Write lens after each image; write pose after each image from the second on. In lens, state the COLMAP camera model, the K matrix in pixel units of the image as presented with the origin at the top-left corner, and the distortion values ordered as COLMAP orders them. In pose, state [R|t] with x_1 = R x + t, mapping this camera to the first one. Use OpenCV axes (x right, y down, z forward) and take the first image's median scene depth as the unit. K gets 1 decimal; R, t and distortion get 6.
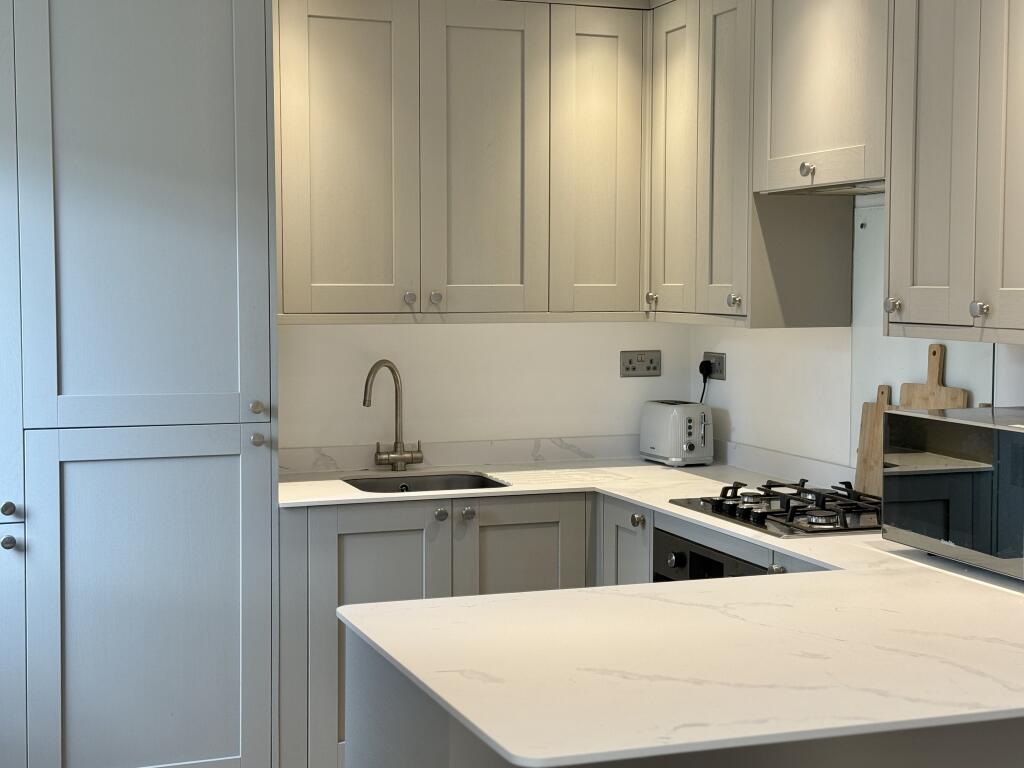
lens RADIAL K [[1522.9, 0, 512.0], [0, 1522.9, 384.0], [0, 0, 1]] dist [0.117103, -0.017364]
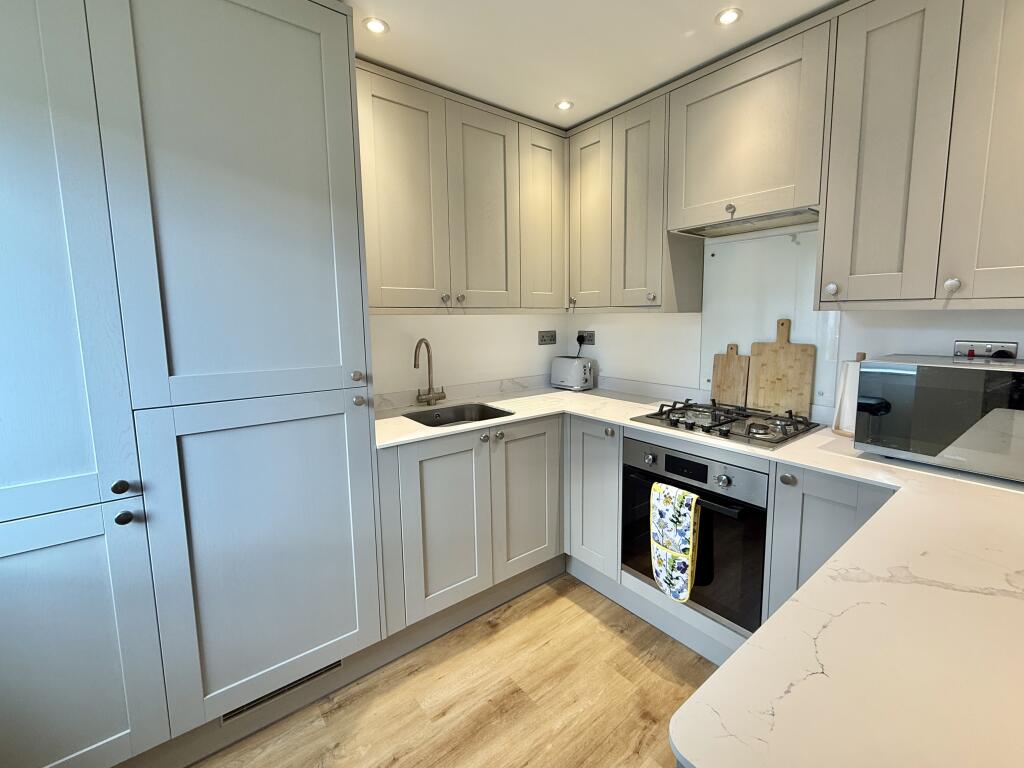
lens RADIAL K [[447.2, 0, 536.8], [0, 447.2, 370.2], [0, 0, 1]] dist [-0.003149, -0.000276]
pose [[0.943041, -0.050181, 0.328869, -0.134876], [0.033280, 0.997829, 0.056824, -0.005610], [-0.331007, -0.042643, 0.942664, 0.541618]]
